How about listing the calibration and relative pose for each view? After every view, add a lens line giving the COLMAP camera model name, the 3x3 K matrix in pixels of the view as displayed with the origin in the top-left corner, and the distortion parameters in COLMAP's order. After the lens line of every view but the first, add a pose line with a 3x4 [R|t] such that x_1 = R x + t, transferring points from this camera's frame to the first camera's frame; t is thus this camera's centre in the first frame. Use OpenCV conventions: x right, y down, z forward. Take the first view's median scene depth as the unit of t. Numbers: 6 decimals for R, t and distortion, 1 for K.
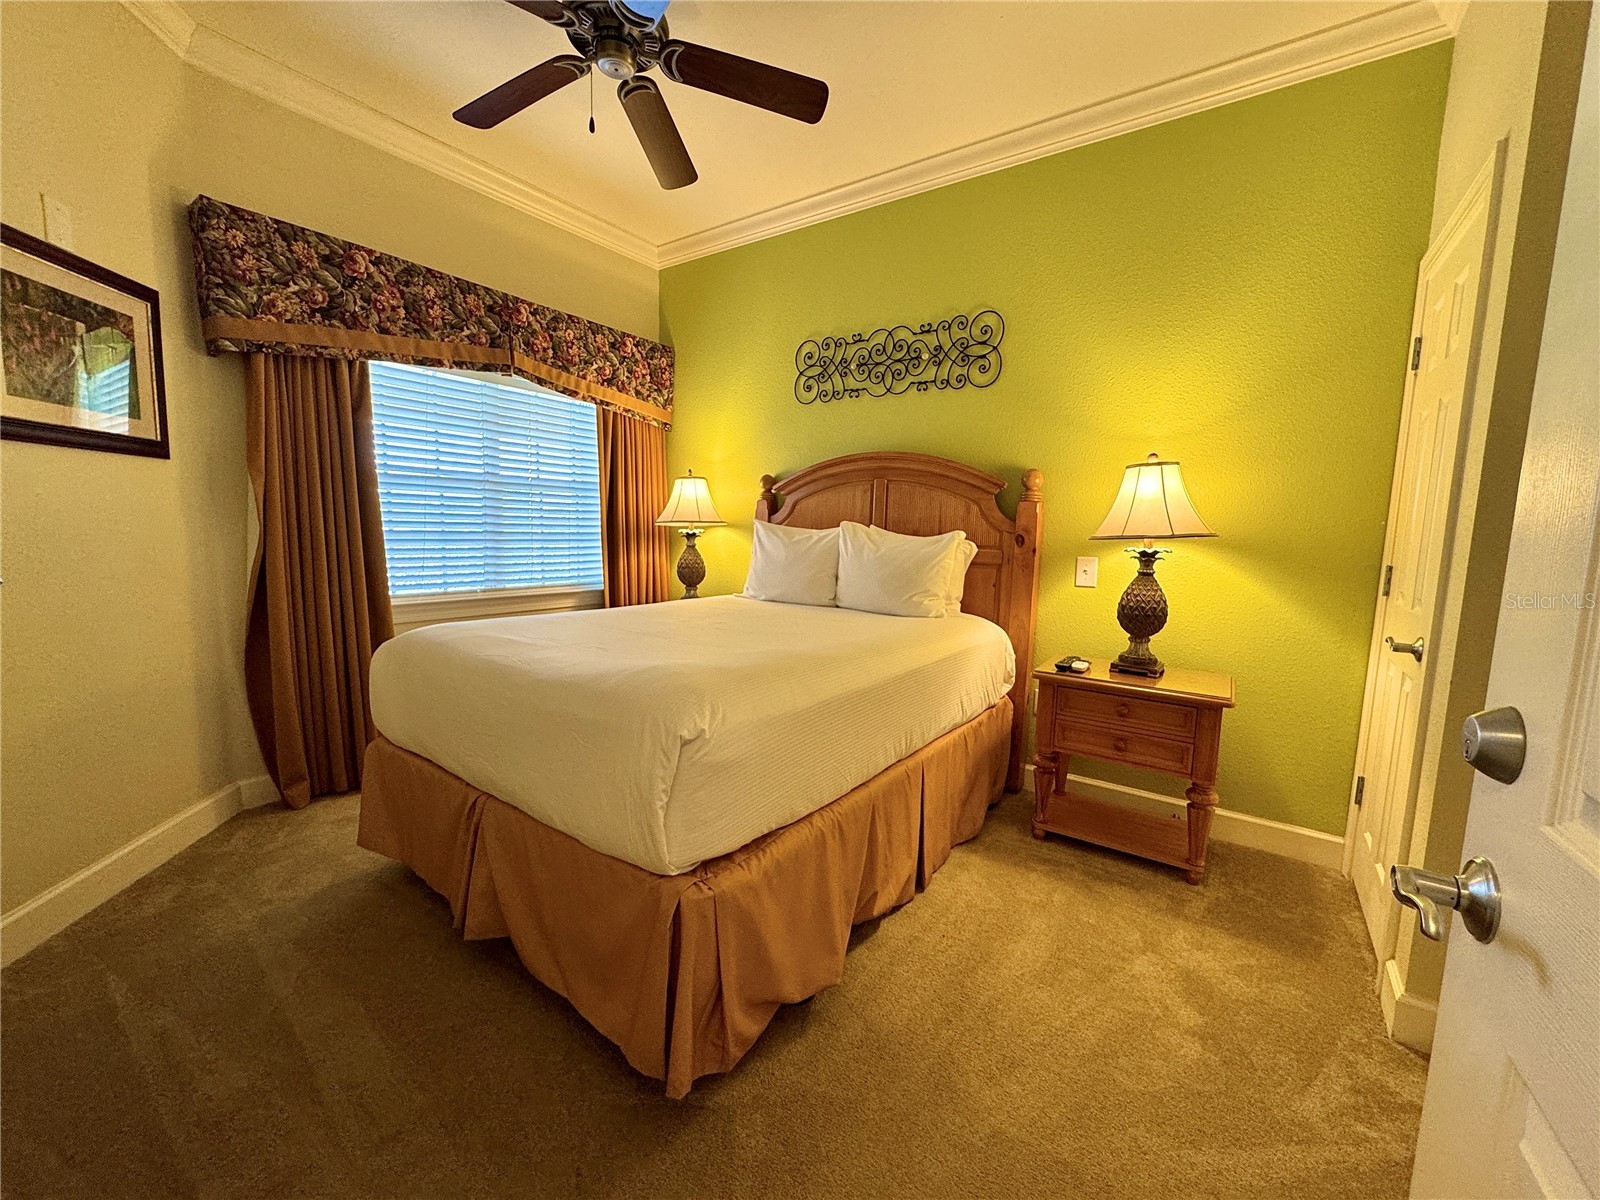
lens RADIAL K [[635.9, 0, 813.1], [0, 635.9, 597.1], [0, 0, 1]] dist [-0.004999, 0.000436]
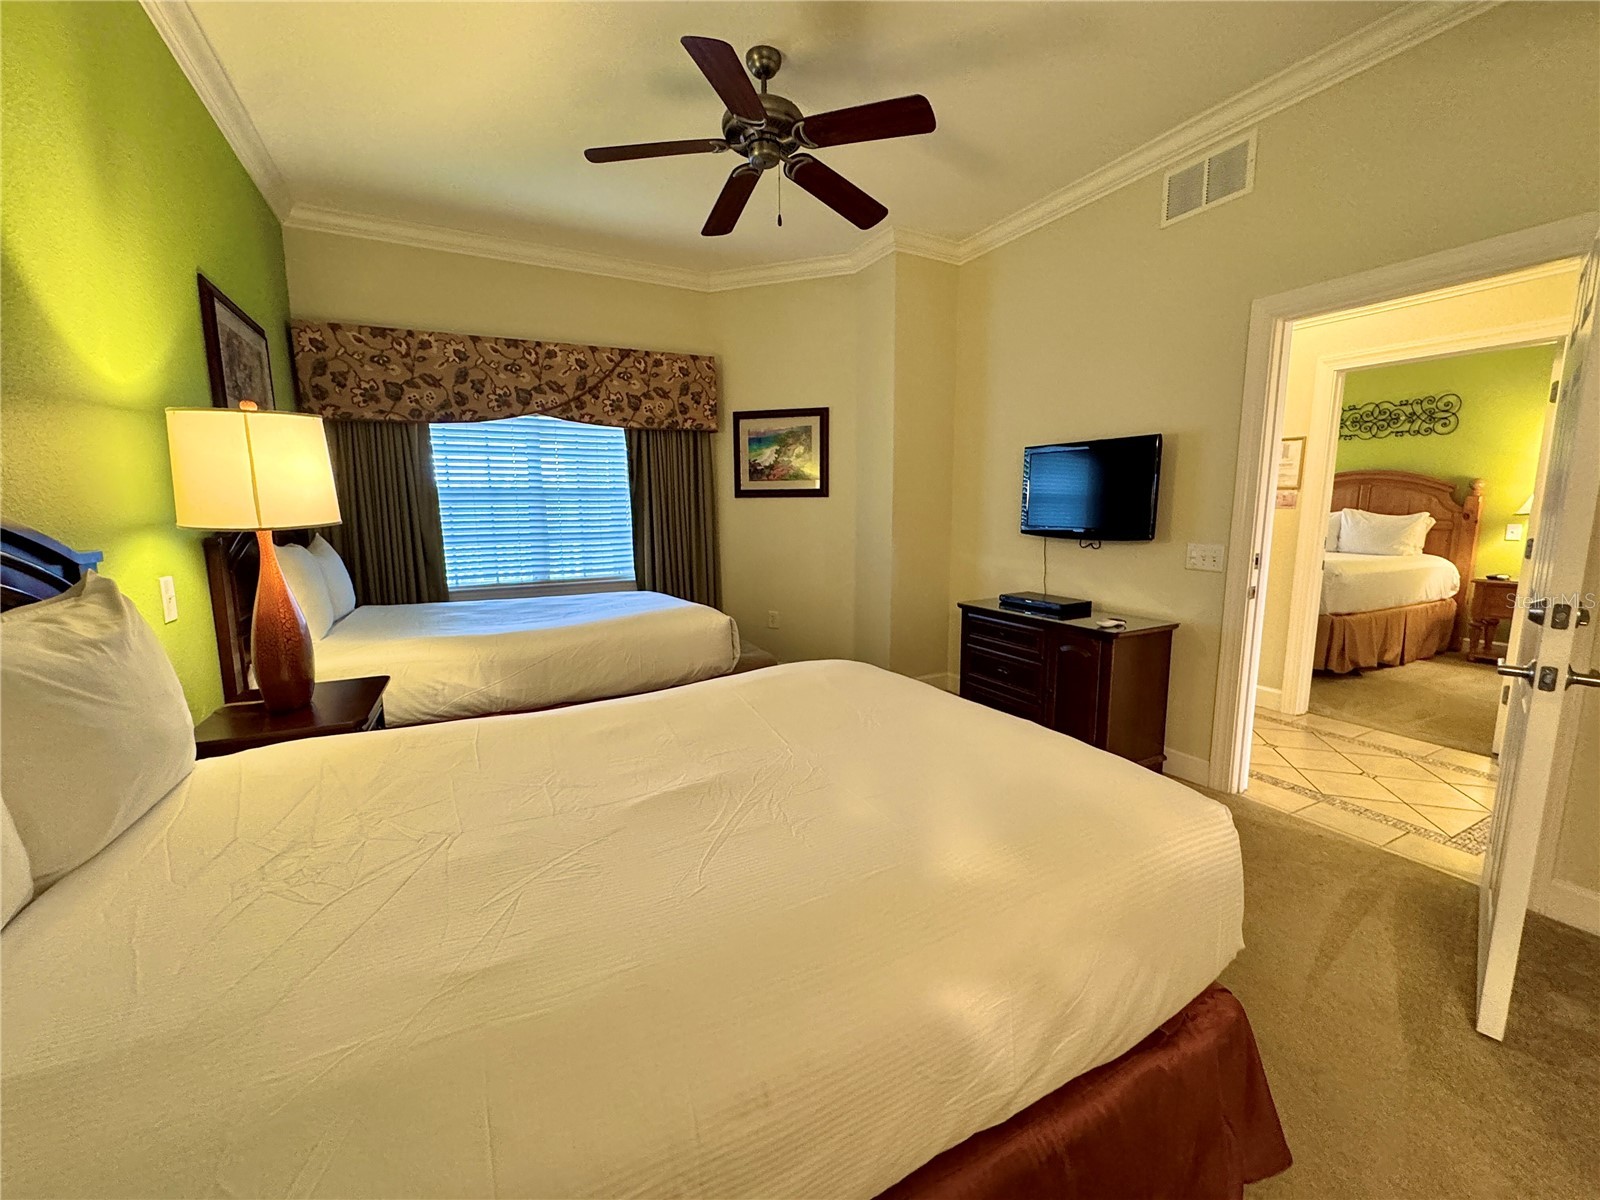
lens RADIAL K [[635.9, 0, 813.2], [0, 635.9, 595.6], [0, 0, 1]] dist [-0.004999, 0.000436]
pose [[0.886070, 0.037974, -0.461994, -0.497837], [-0.029148, 0.999231, 0.026228, 0.147777], [0.462634, -0.009774, 0.886495, -1.510105]]
